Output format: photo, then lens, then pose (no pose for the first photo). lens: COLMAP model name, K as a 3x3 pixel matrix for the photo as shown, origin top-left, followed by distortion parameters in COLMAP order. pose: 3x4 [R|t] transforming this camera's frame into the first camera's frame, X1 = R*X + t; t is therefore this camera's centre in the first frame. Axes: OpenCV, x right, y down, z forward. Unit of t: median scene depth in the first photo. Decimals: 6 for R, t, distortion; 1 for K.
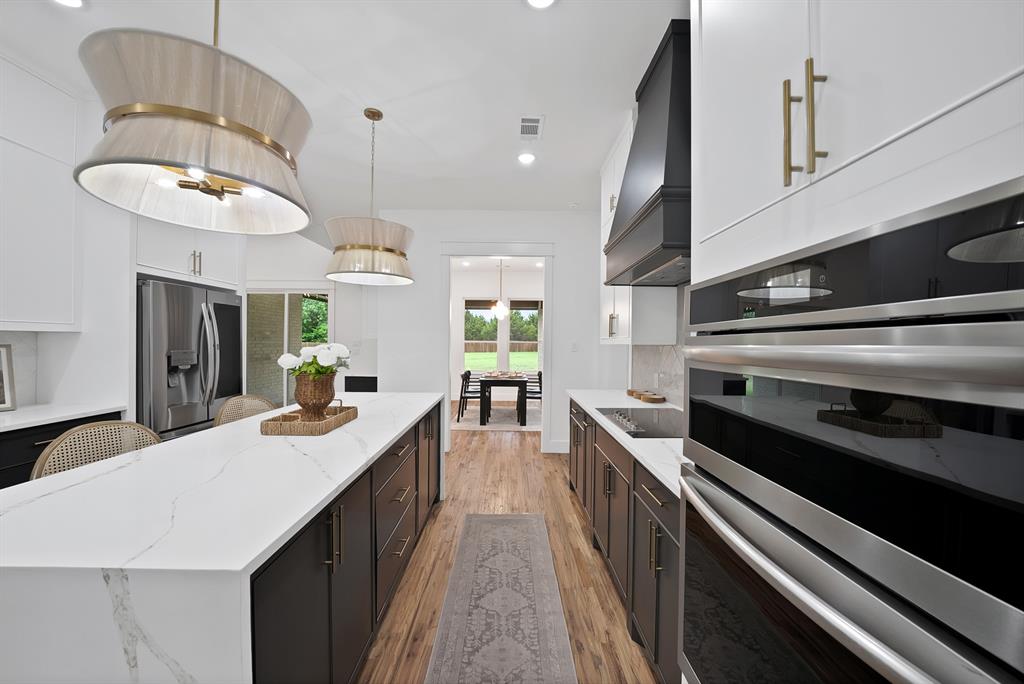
lens RADIAL K [[369.0, 0, 511.0], [0, 369.0, 344.1], [0, 0, 1]] dist [-0.023250, -0.000053]
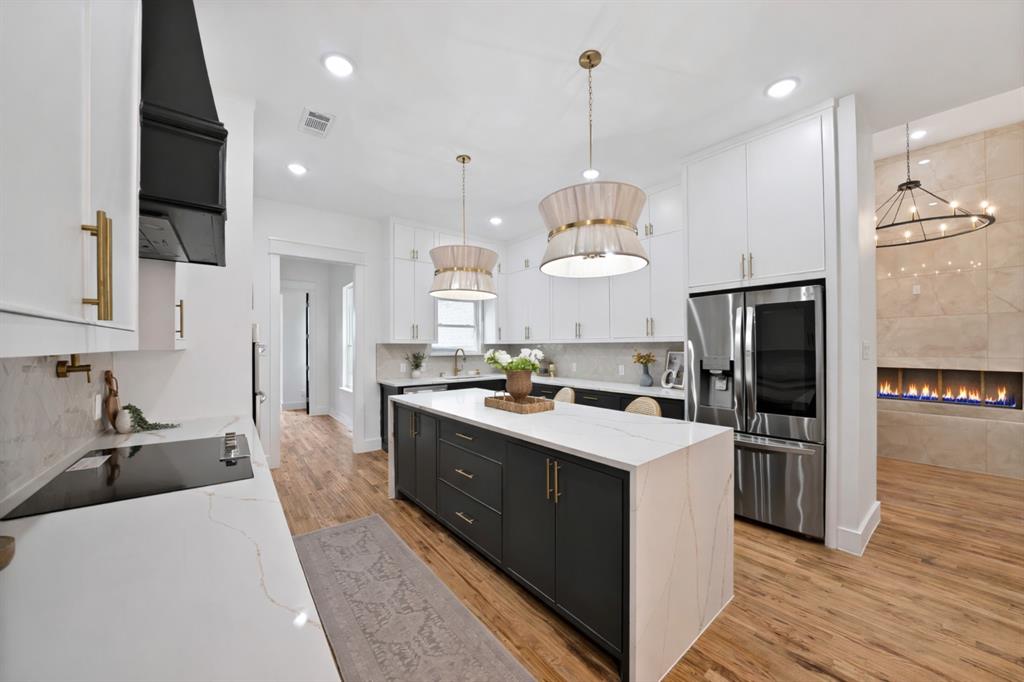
lens RADIAL K [[366.9, 0, 512.5], [0, 366.9, 345.8], [0, 0, 1]] dist [-0.022032, 0.000159]
pose [[-0.787076, -0.007629, -0.616809, 0.258418], [-0.007230, 0.999969, -0.003142, -0.005751], [0.616814, 0.001987, -0.787107, 1.627580]]
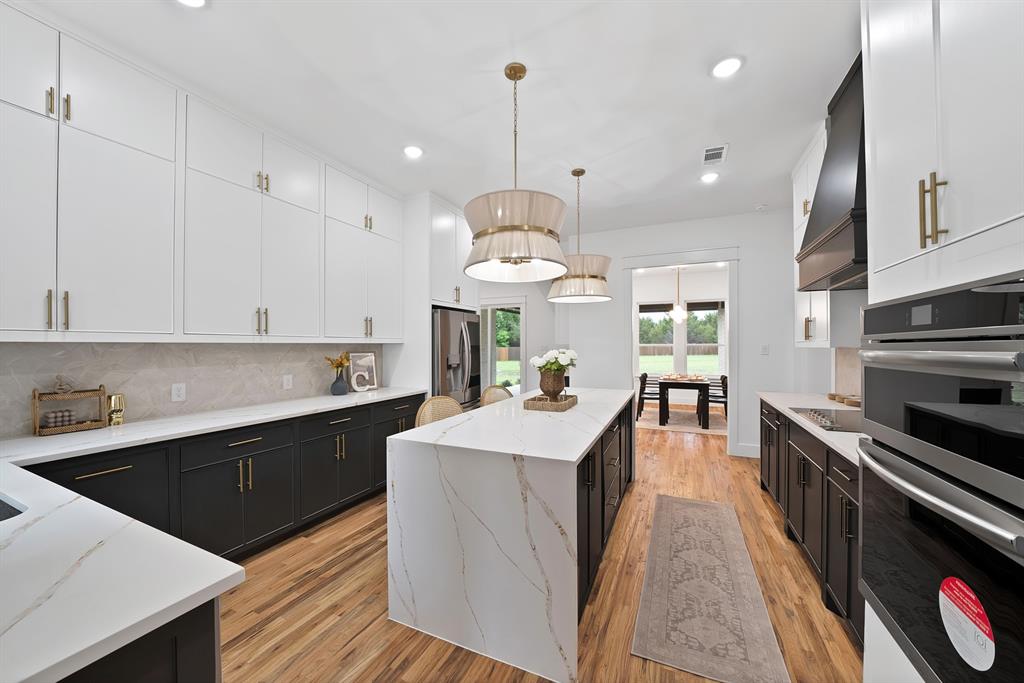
lens RADIAL K [[369.0, 0, 511.0], [0, 369.0, 343.6], [0, 0, 1]] dist [-0.023250, -0.000053]
pose [[0.906107, -0.013080, -0.422846, -0.053143], [0.008719, 0.999887, -0.012246, -0.006239], [0.422958, 0.007409, 0.906119, -0.302987]]
